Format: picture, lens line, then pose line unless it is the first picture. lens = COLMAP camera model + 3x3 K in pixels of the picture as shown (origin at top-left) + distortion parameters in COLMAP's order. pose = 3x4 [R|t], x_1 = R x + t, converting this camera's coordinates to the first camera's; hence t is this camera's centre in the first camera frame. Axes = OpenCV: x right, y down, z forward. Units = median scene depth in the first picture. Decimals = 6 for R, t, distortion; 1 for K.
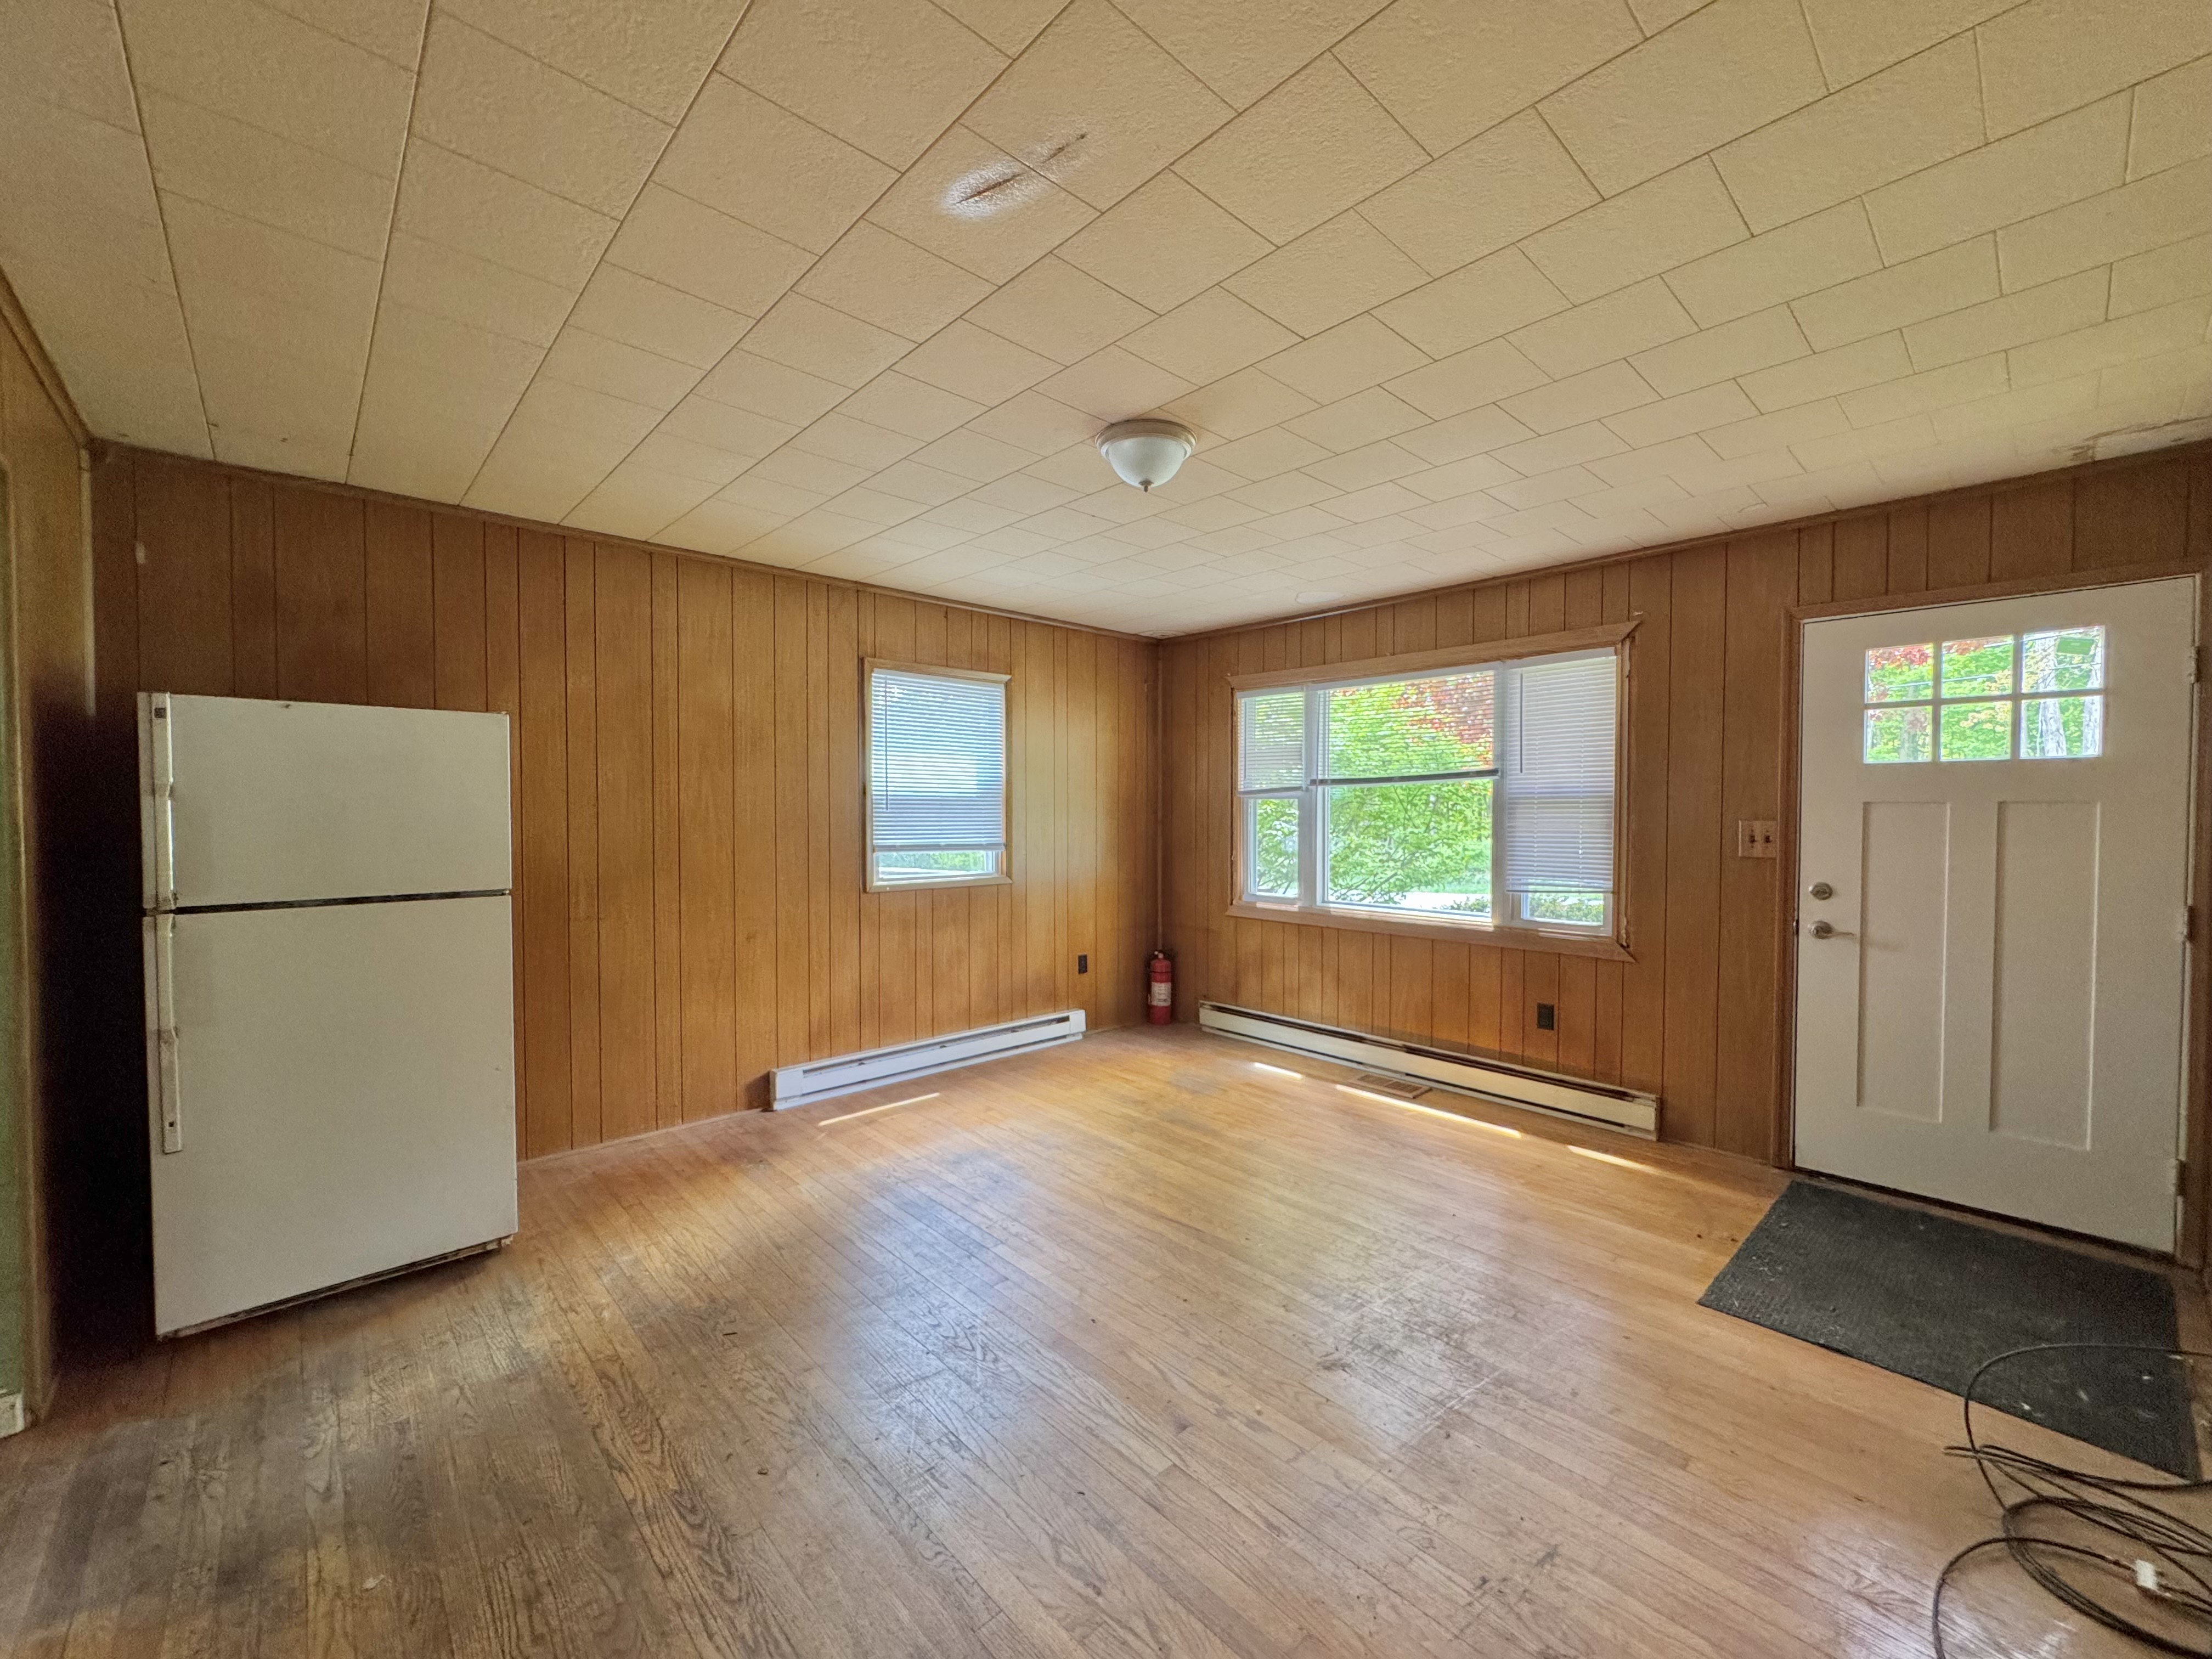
lens RADIAL K [[880.6, 0, 1108.9], [0, 880.6, 826.1], [0, 0, 1]] dist [-0.003257, 0.001148]
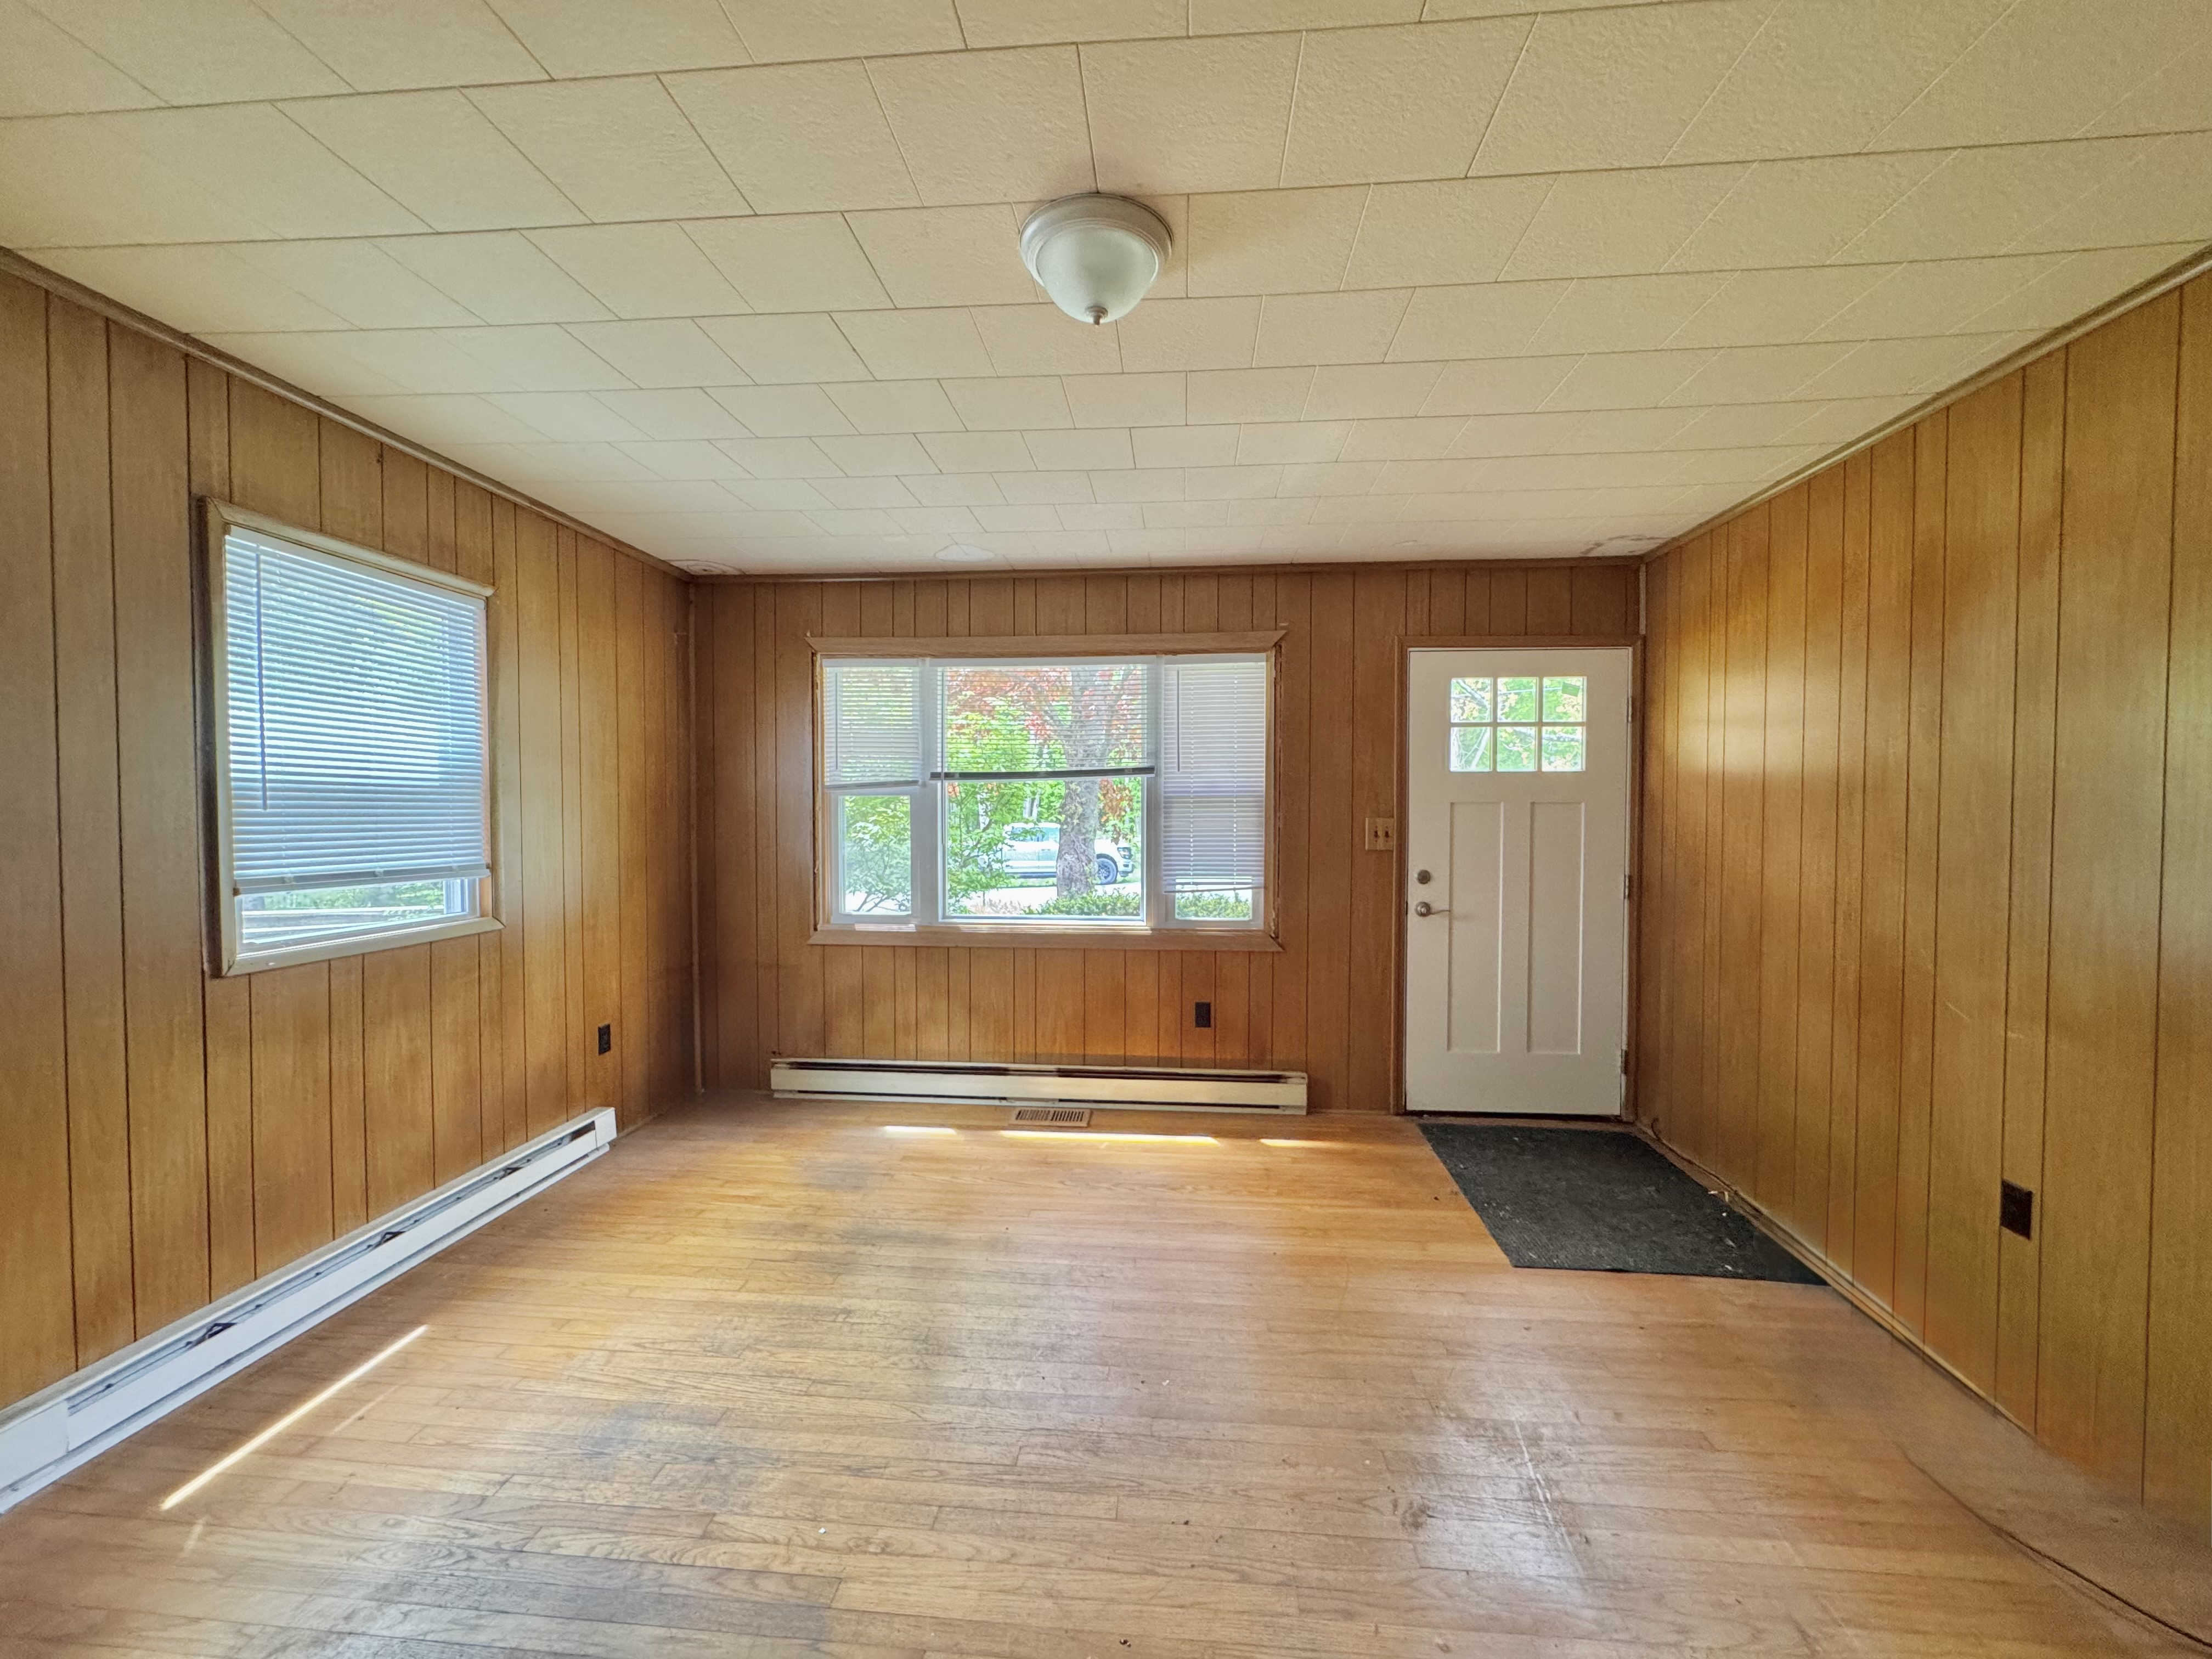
lens RADIAL K [[880.6, 0, 1107.3], [0, 880.6, 829.0], [0, 0, 1]] dist [-0.003257, 0.001148]
pose [[0.742472, -0.016276, 0.669680, -0.262704], [0.012157, 0.999868, 0.010822, -0.007782], [-0.669767, 0.000106, 0.742571, 0.338133]]
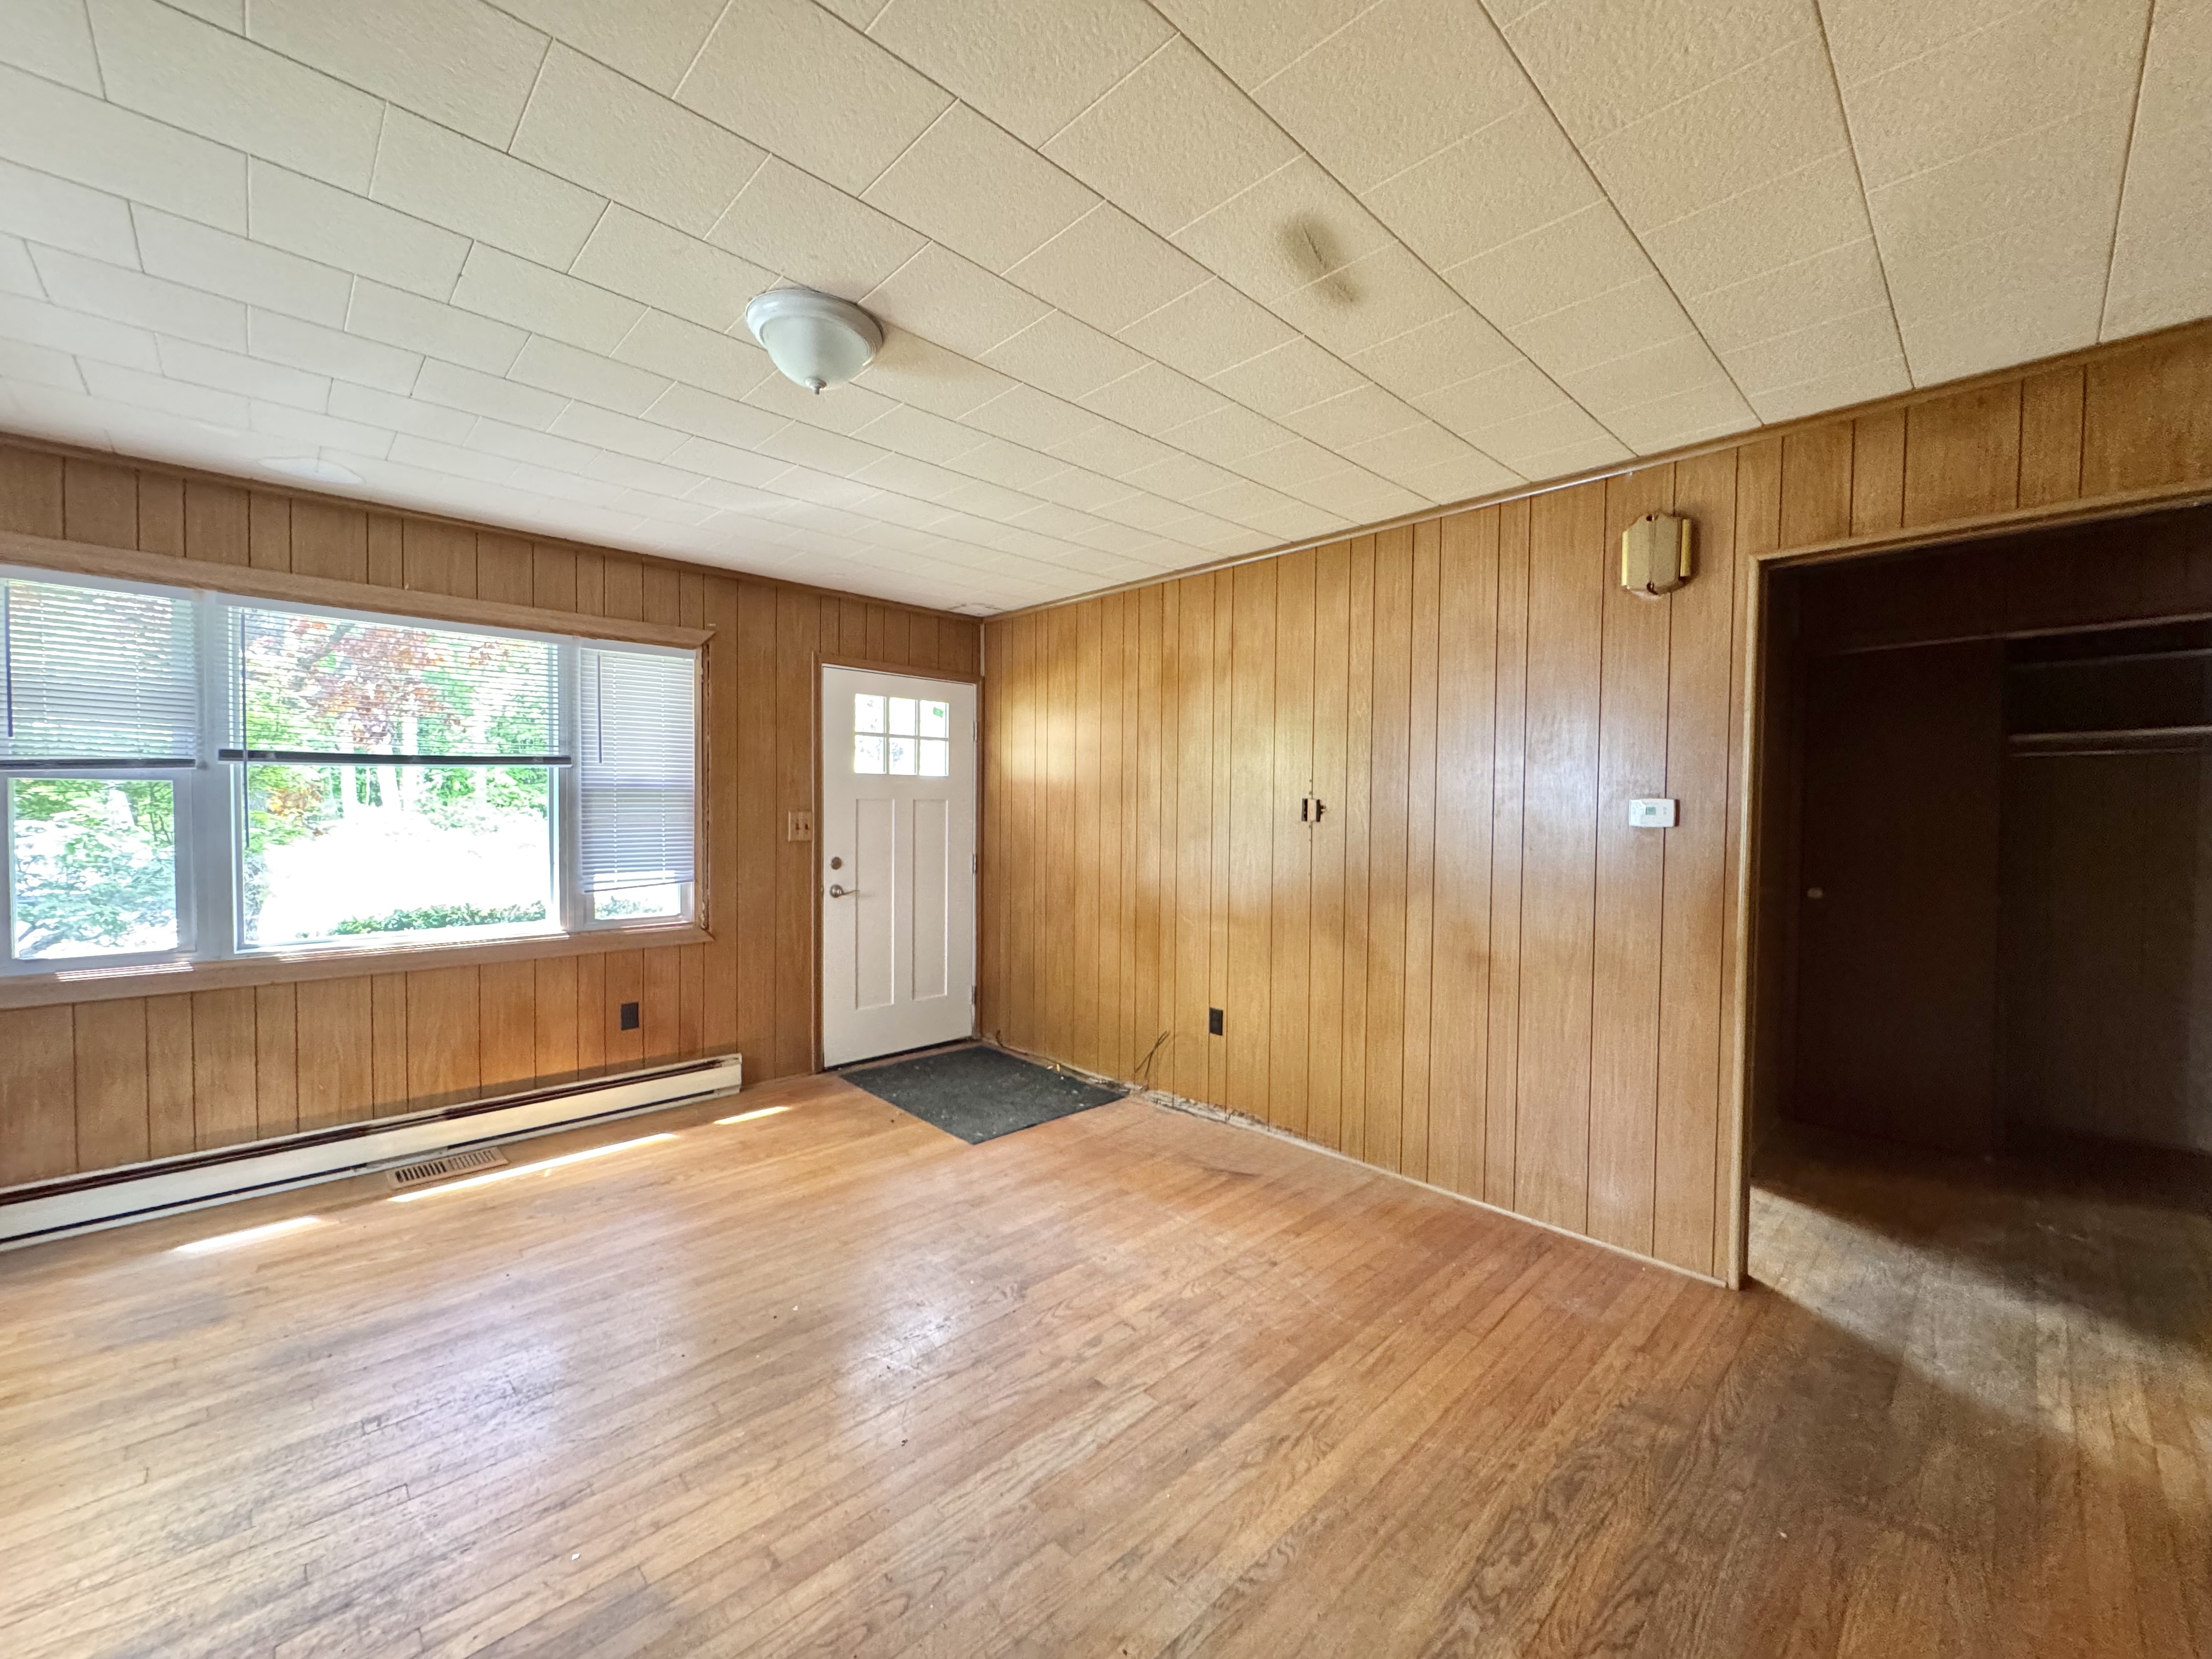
lens RADIAL K [[880.6, 0, 1106.2], [0, 880.6, 825.8], [0, 0, 1]] dist [-0.003257, 0.001148]
pose [[-0.018113, -0.023070, 0.999570, -0.492885], [0.009612, 0.999684, 0.023247, -0.010636], [-0.999790, 0.010029, -0.017886, 0.507411]]
